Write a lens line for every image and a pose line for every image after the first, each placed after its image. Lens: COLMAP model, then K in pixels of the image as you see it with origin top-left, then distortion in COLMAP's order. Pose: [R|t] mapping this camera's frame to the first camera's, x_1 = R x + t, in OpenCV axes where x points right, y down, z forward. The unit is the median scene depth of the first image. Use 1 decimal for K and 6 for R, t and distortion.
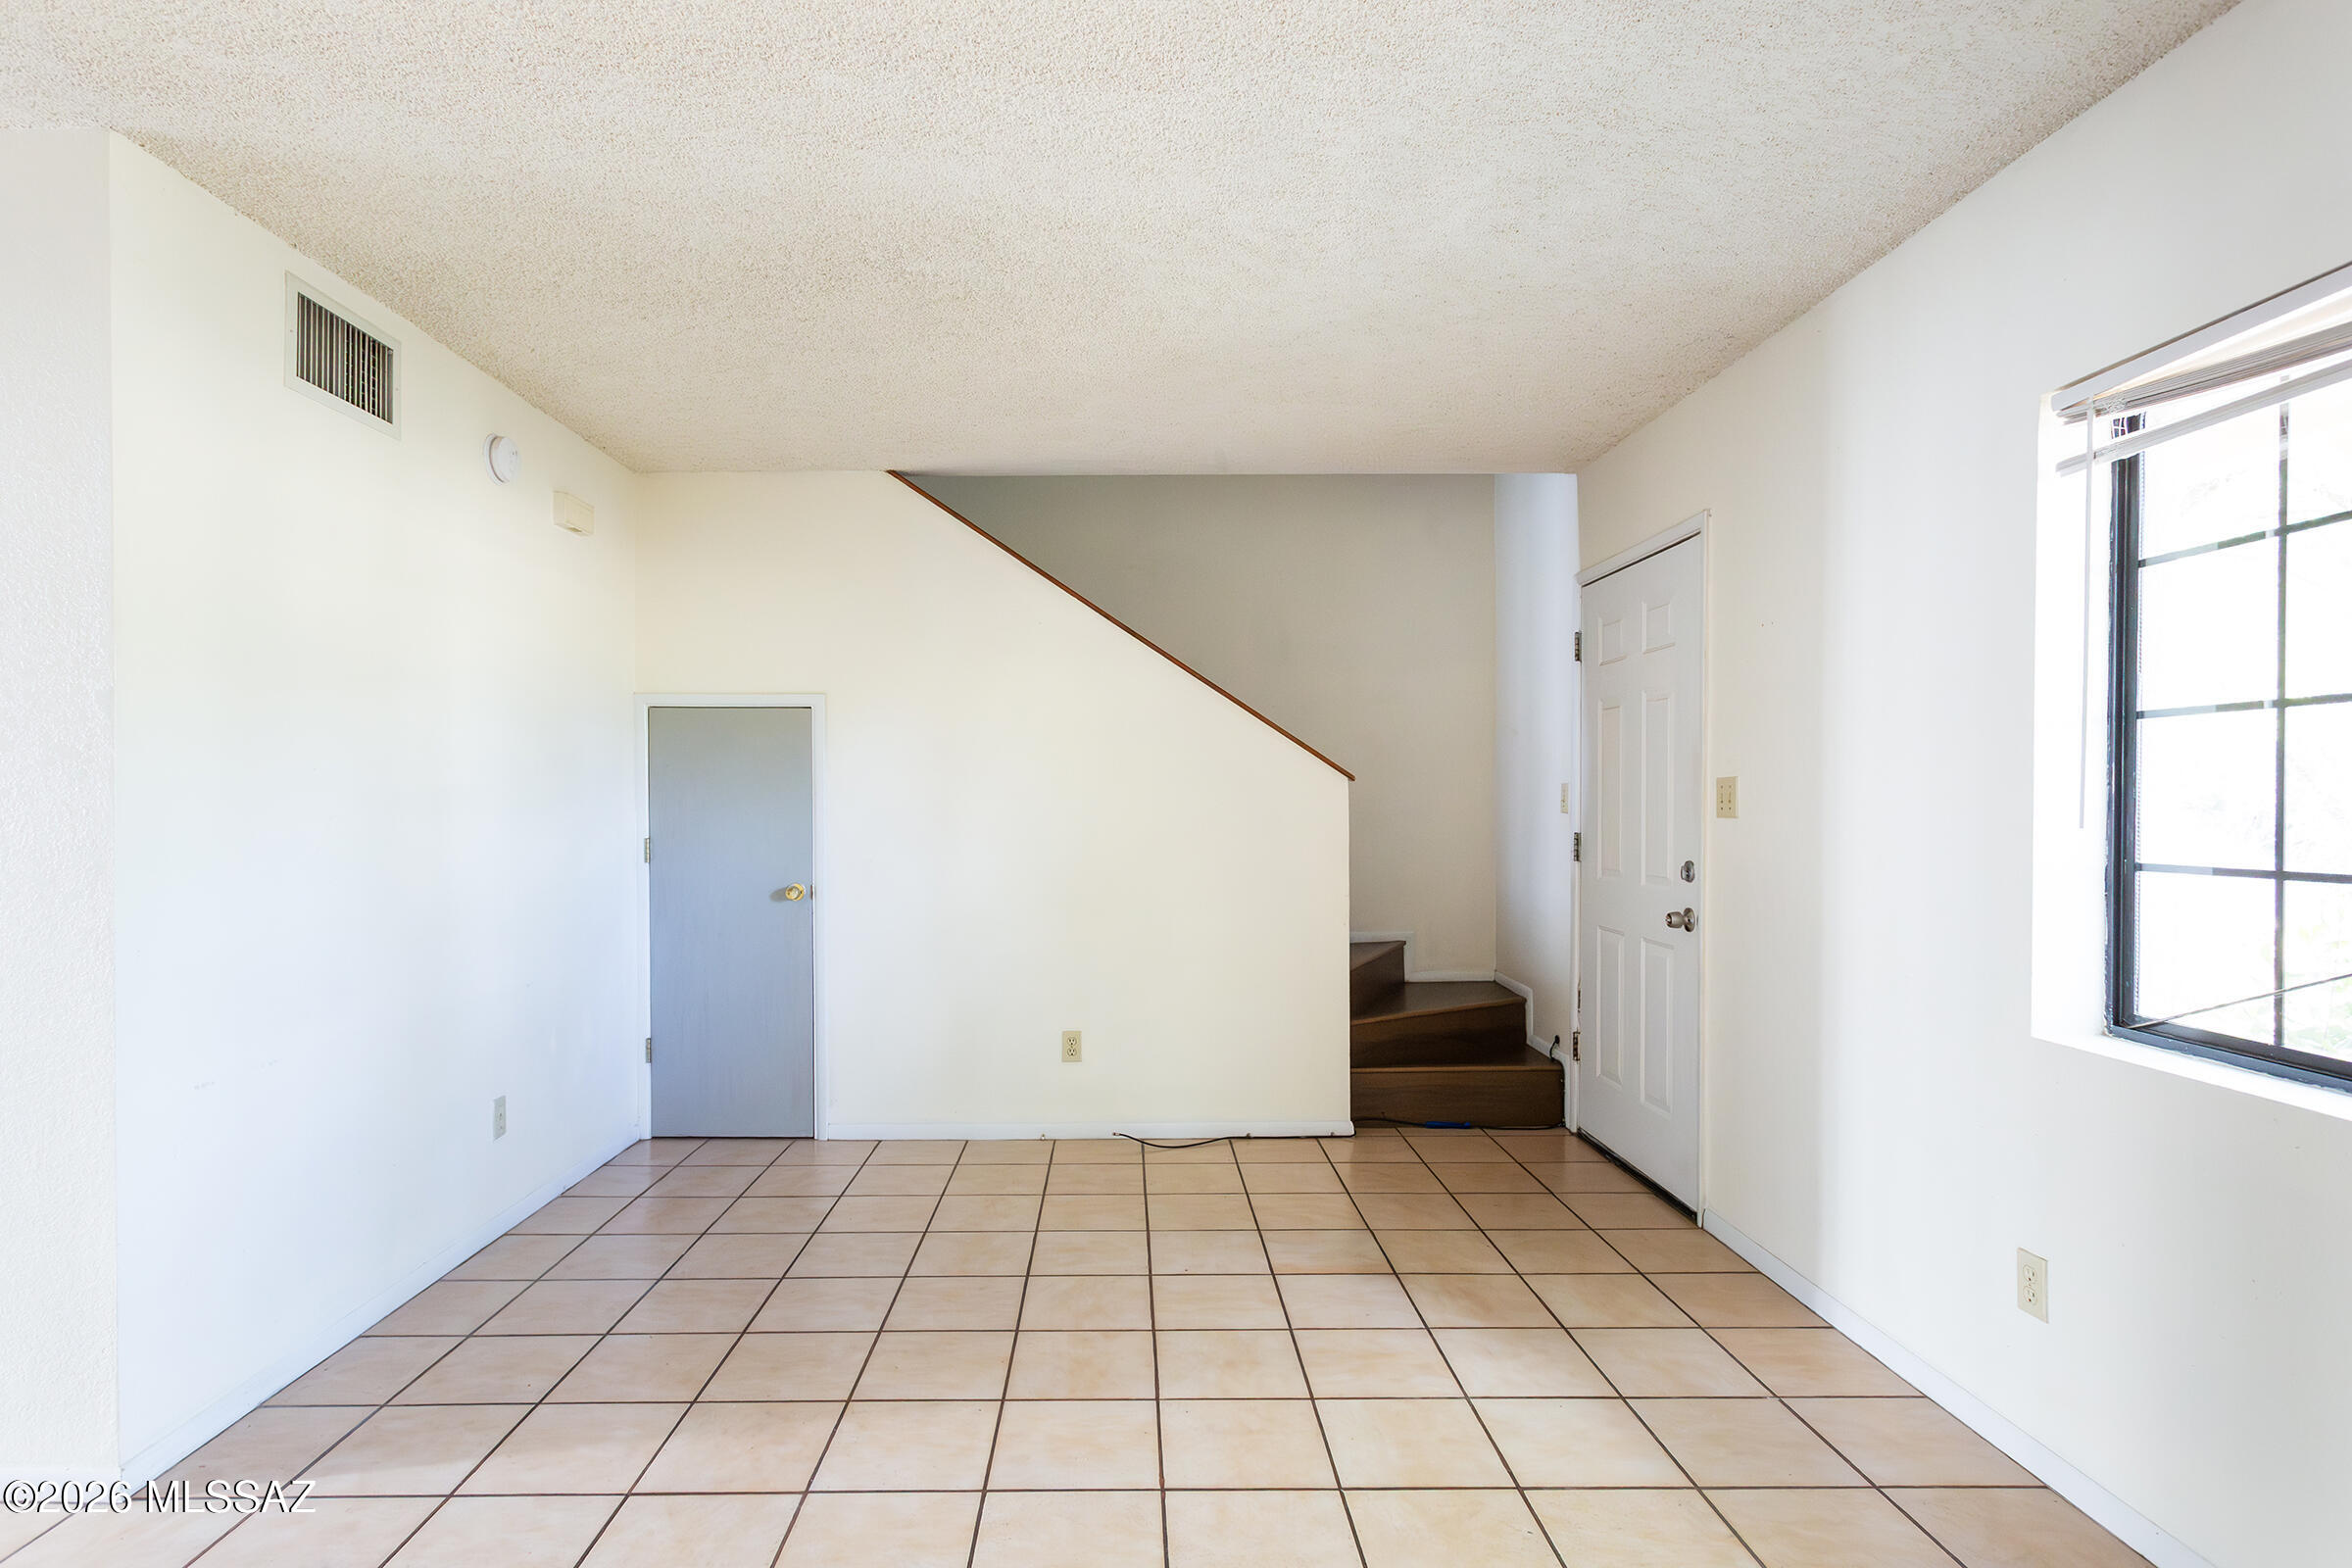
lens RADIAL K [[1233.1, 0, 1184.4], [0, 1233.1, 801.0], [0, 0, 1]] dist [-0.039319, 0.028217]
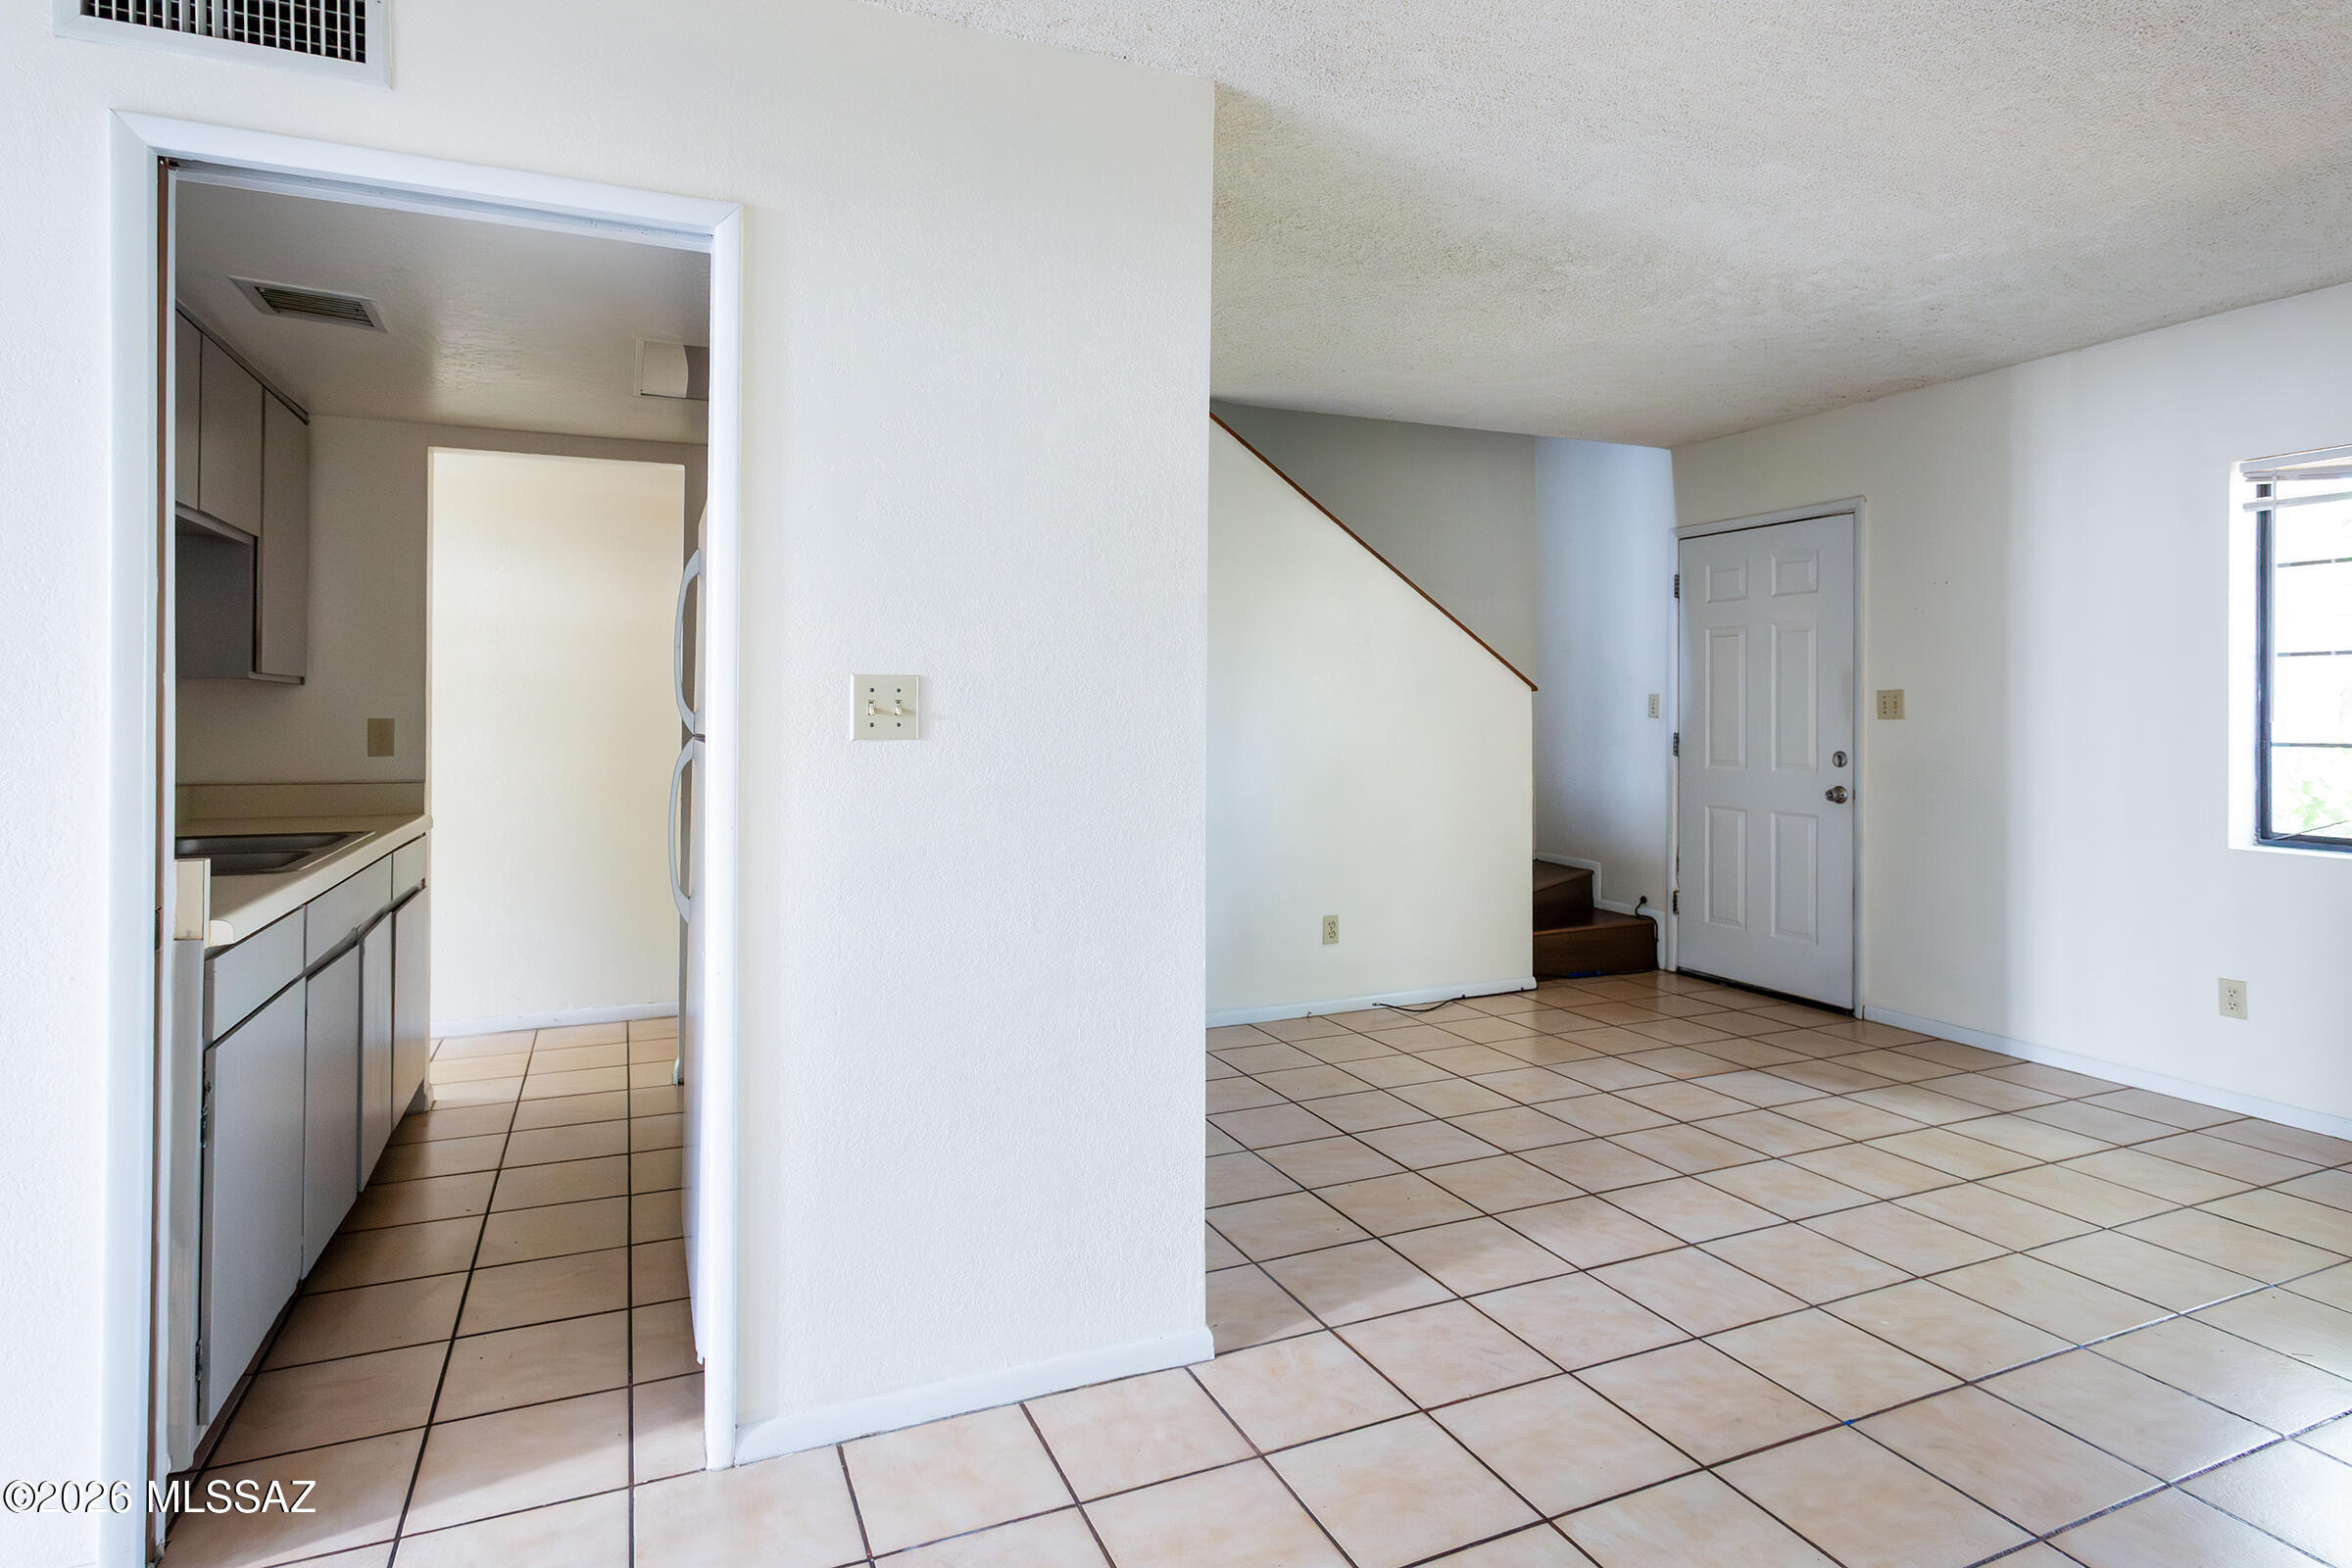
lens RADIAL K [[1233.1, 0, 1299.0], [0, 1233.1, 699.5], [0, 0, 1]] dist [-0.039319, 0.028217]
pose [[0.918343, 0.004367, 0.395761, -0.680930], [0.000126, 0.999936, -0.011326, 0.006563], [-0.395785, 0.010451, 0.918284, -0.010463]]
